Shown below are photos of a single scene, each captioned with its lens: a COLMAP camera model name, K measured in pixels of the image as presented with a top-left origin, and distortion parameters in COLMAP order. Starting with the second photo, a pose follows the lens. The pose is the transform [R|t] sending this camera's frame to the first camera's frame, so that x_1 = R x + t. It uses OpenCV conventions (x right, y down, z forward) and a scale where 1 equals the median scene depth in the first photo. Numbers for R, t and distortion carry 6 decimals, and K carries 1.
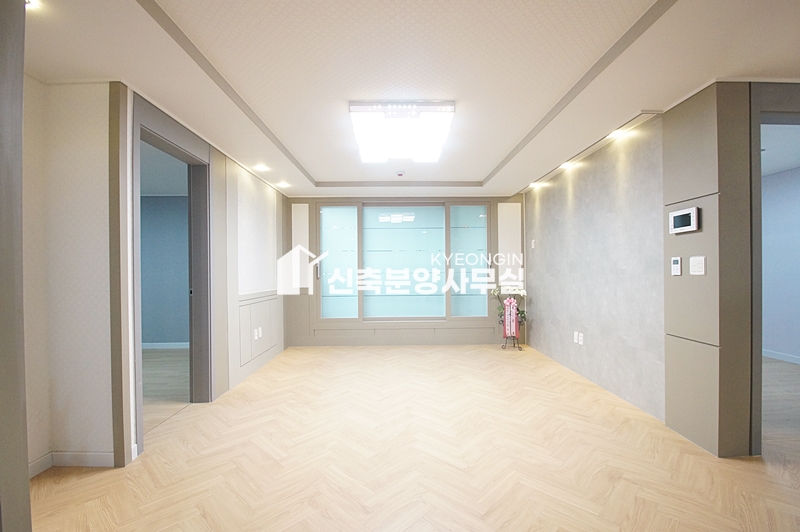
lens RADIAL K [[354.5, 0, 395.1], [0, 354.5, 269.3], [0, 0, 1]] dist [-0.001388, -0.006501]
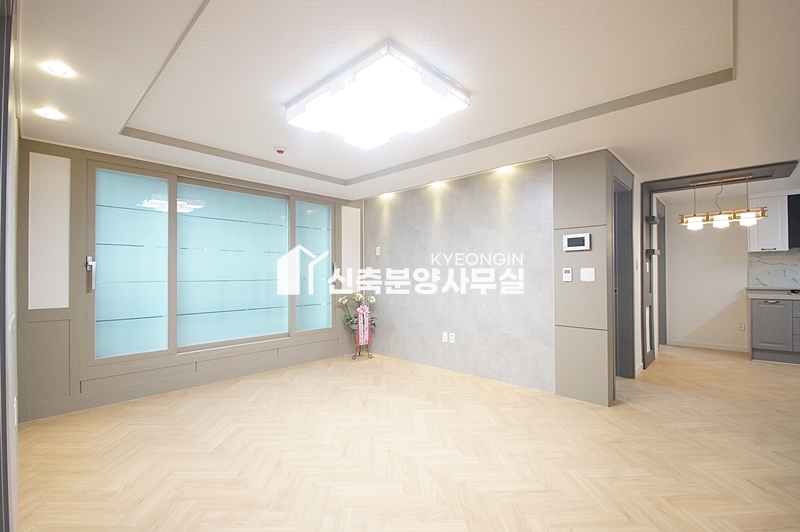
lens RADIAL K [[354.5, 0, 399.6], [0, 354.5, 270.5], [0, 0, 1]] dist [-0.001388, -0.006501]
pose [[0.688893, 0.014392, 0.724720, -0.468772], [-0.004874, 0.999872, -0.015224, -0.000951], [-0.724847, 0.006956, 0.688875, 0.387457]]
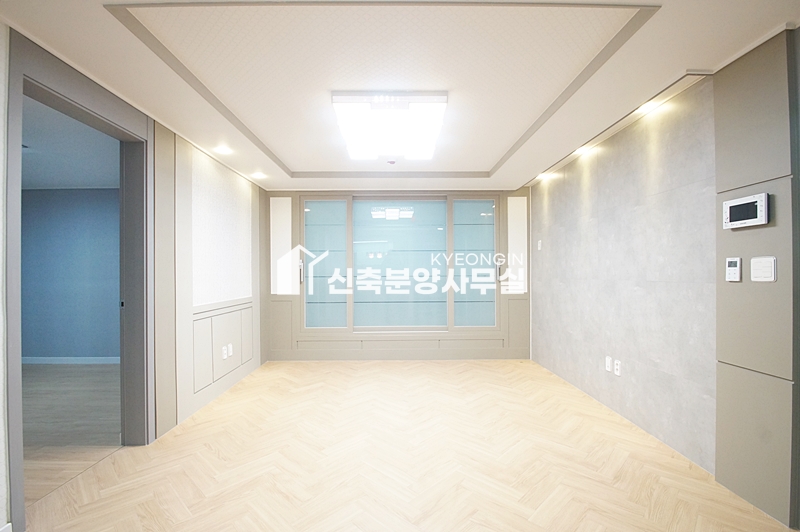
lens RADIAL K [[354.5, 0, 402.3], [0, 354.5, 270.4], [0, 0, 1]] dist [-0.001388, -0.006501]
pose [[0.999925, 0.006215, 0.010562, 0.056781], [-0.006191, 0.999978, -0.002312, -0.005476], [-0.010576, 0.002246, 0.999942, 0.189025]]
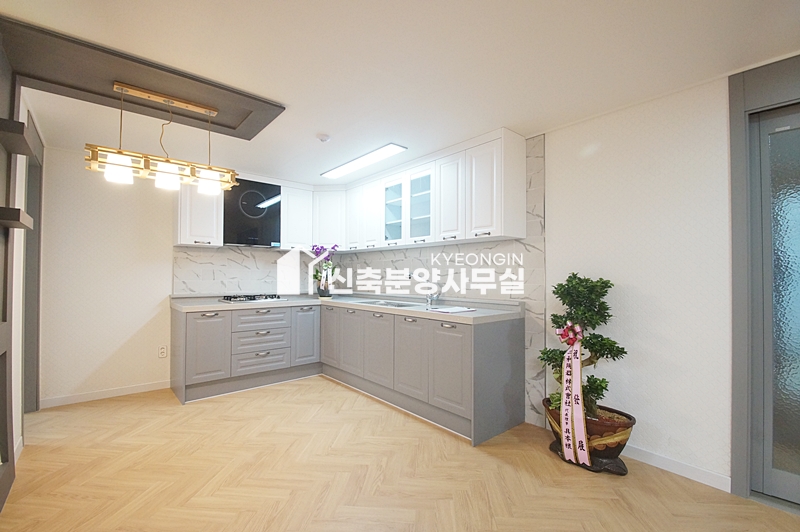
lens RADIAL K [[354.5, 0, 401.0], [0, 354.5, 273.2], [0, 0, 1]] dist [-0.001388, -0.006501]
pose [[-0.644787, 0.014283, 0.764229, 0.409282], [-0.001498, 0.999800, -0.019949, -0.004032], [-0.764361, -0.014008, -0.644636, 0.510686]]
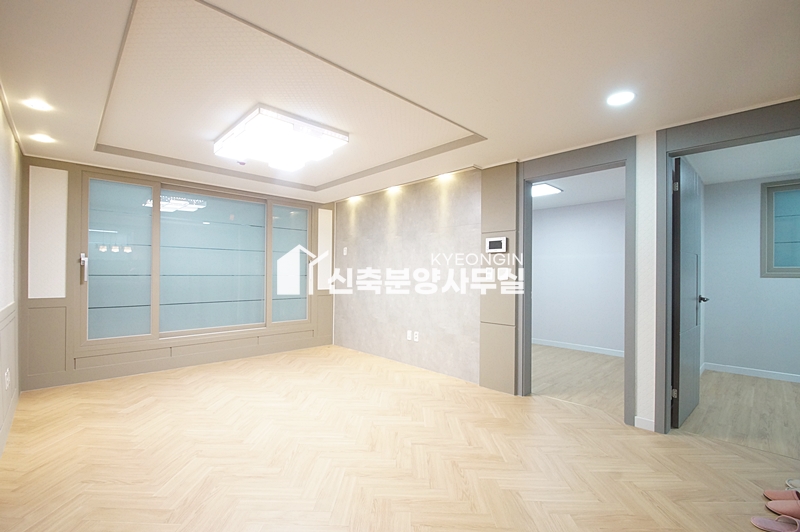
lens RADIAL K [[354.5, 0, 397.5], [0, 354.5, 265.1], [0, 0, 1]] dist [-0.001388, -0.006501]
pose [[0.727809, 0.031480, 0.685057, -0.370122], [-0.019621, 0.999493, -0.025083, -0.004029], [-0.685499, 0.004814, 0.728057, 0.136724]]
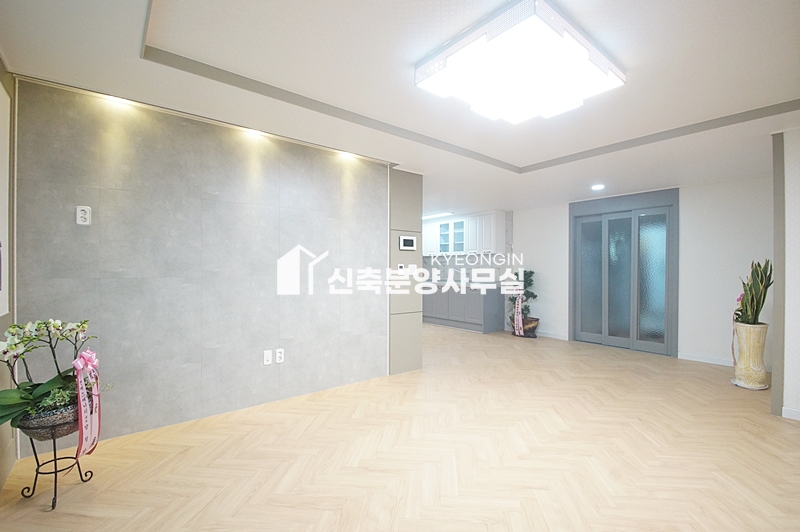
lens RADIAL K [[354.5, 0, 400.9], [0, 354.5, 269.2], [0, 0, 1]] dist [-0.001388, -0.006501]
pose [[-0.629506, 0.004467, 0.776983, -0.339098], [-0.001874, 0.999972, -0.007267, 0.000304], [-0.776993, -0.006031, -0.629480, 1.480466]]
